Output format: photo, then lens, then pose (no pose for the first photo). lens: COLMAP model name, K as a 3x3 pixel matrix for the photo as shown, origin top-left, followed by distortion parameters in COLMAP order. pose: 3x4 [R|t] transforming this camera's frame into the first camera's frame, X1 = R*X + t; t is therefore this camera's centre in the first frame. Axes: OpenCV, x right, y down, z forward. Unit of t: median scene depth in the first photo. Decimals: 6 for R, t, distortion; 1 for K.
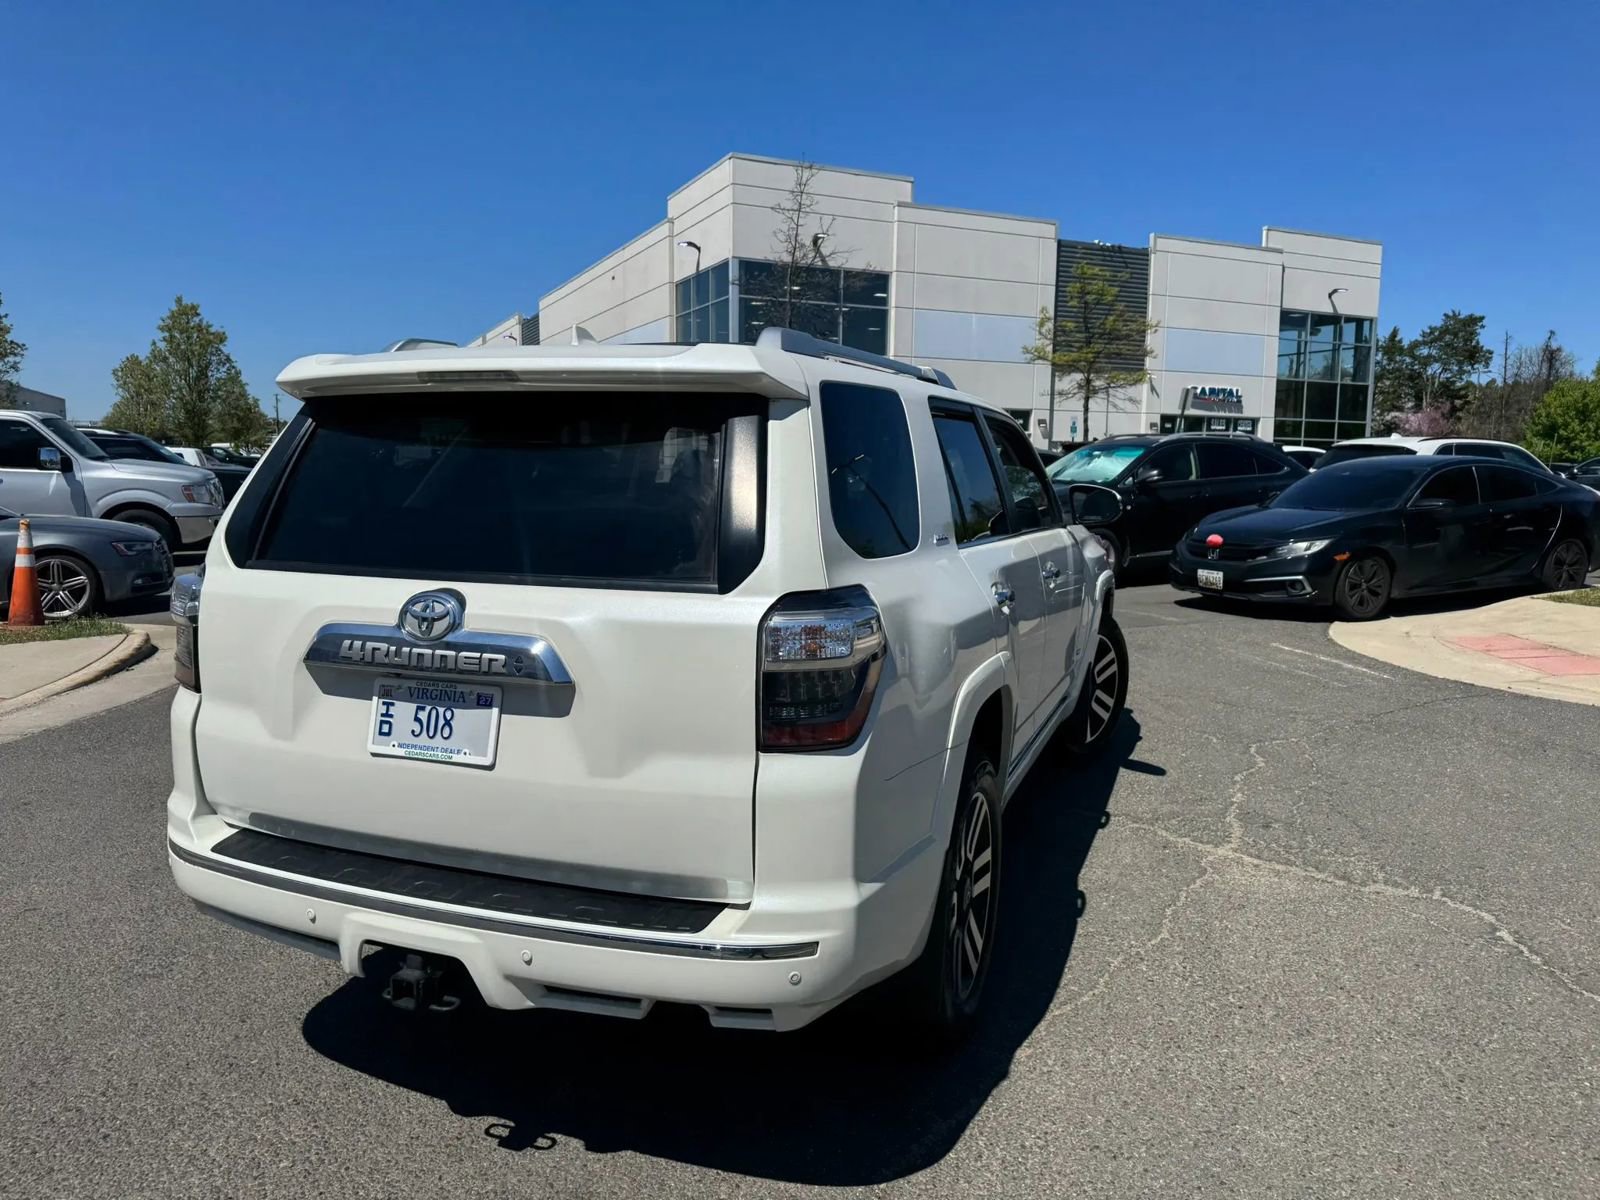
lens RADIAL K [[1133.5, 0, 798.0], [0, 1133.5, 593.0], [0, 0, 1]] dist [0.076320, -0.109646]
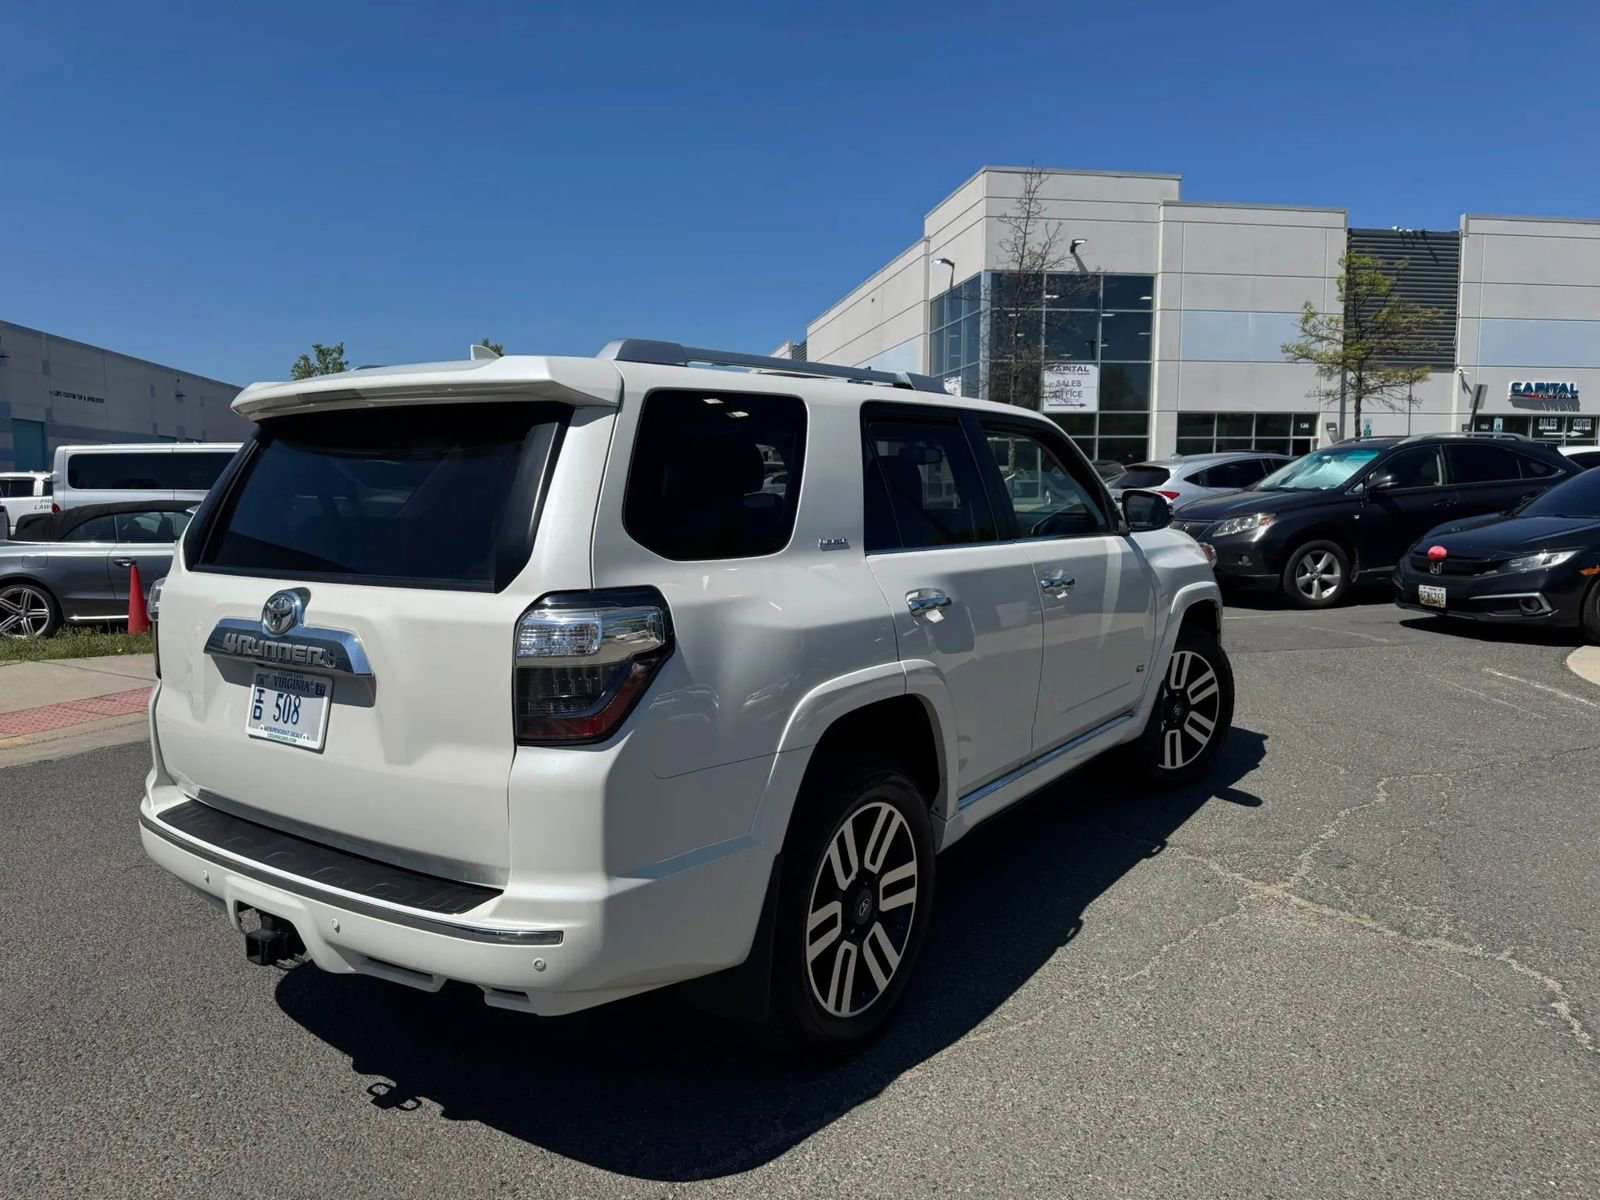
lens RADIAL K [[1137.1, 0, 796.0], [0, 1137.1, 592.3], [0, 0, 1]] dist [0.043056, -0.055752]
pose [[0.968576, 0.005574, -0.248655, 0.241307], [-0.009517, 0.999847, -0.014659, 0.006760], [0.248536, 0.016565, 0.968481, 0.024994]]
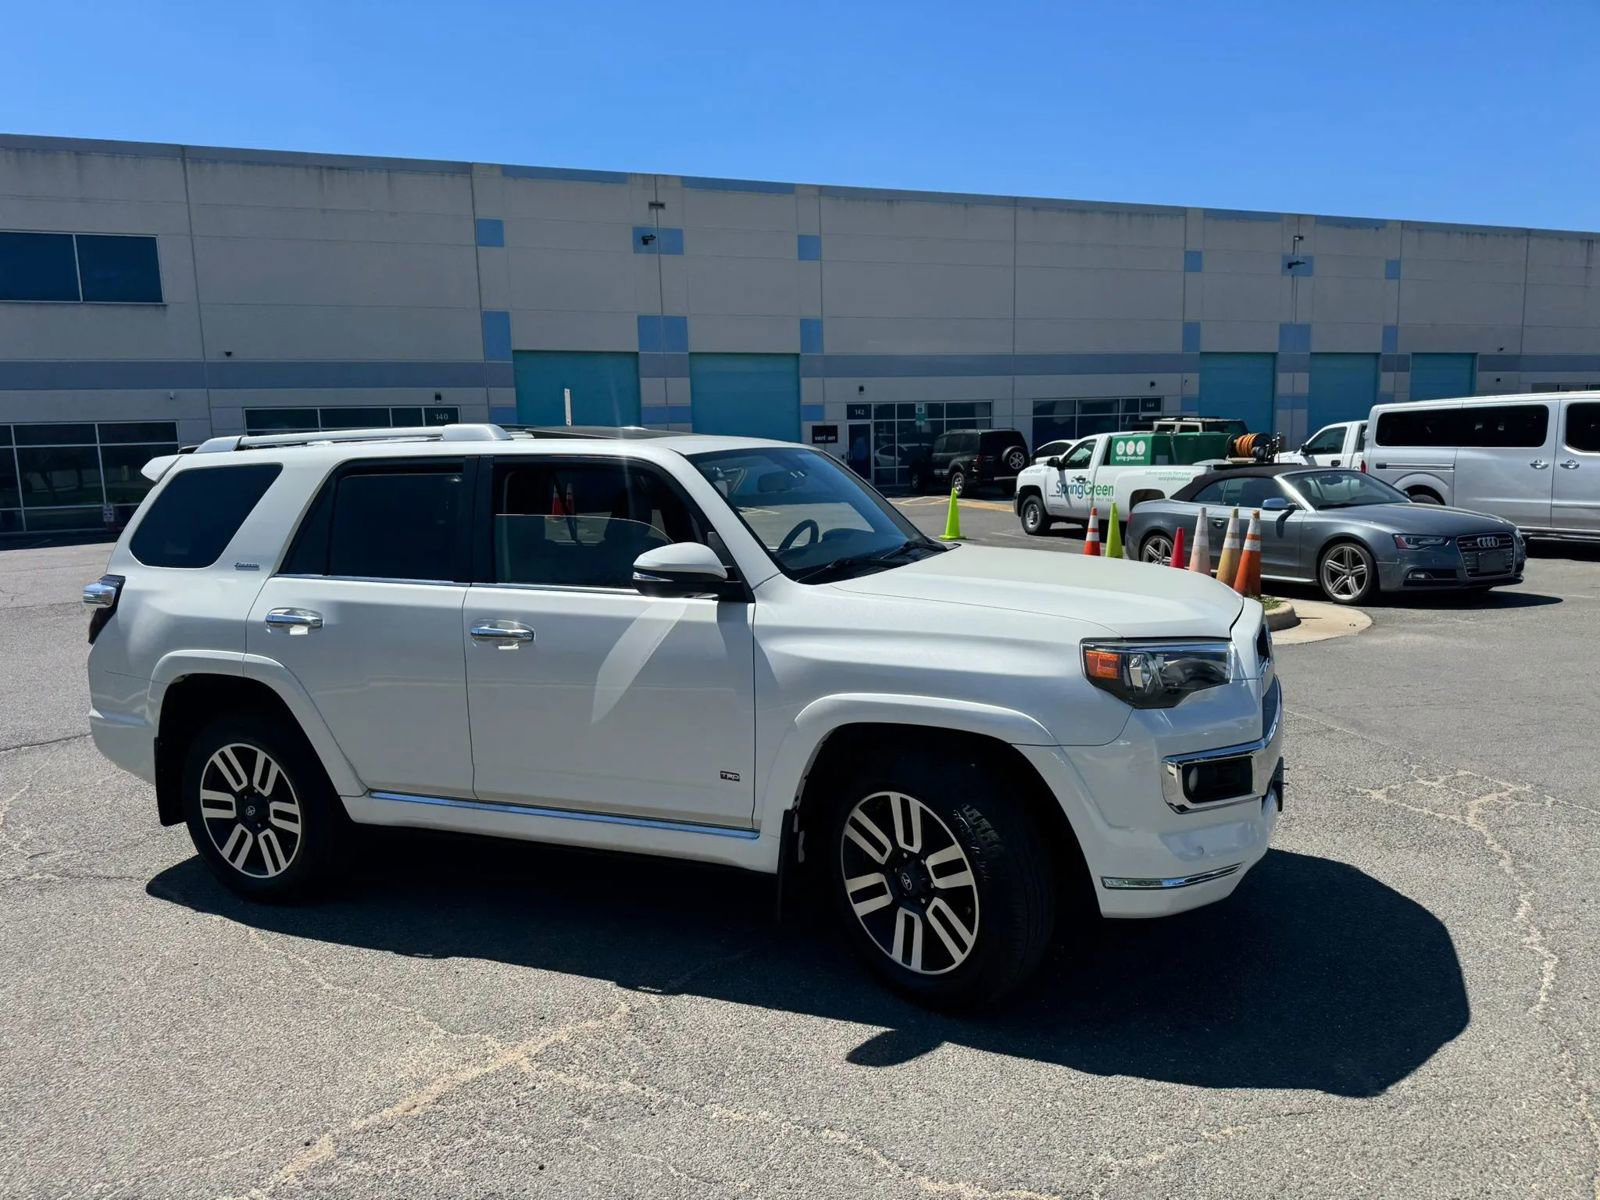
lens RADIAL K [[1133.5, 0, 798.0], [0, 1133.5, 593.0], [0, 0, 1]] dist [0.076320, -0.109646]
pose [[-0.058200, 0.120960, -0.990950, 1.102021], [-0.082805, 0.988627, 0.125539, -0.182852], [0.994865, 0.089362, -0.047522, 1.250408]]
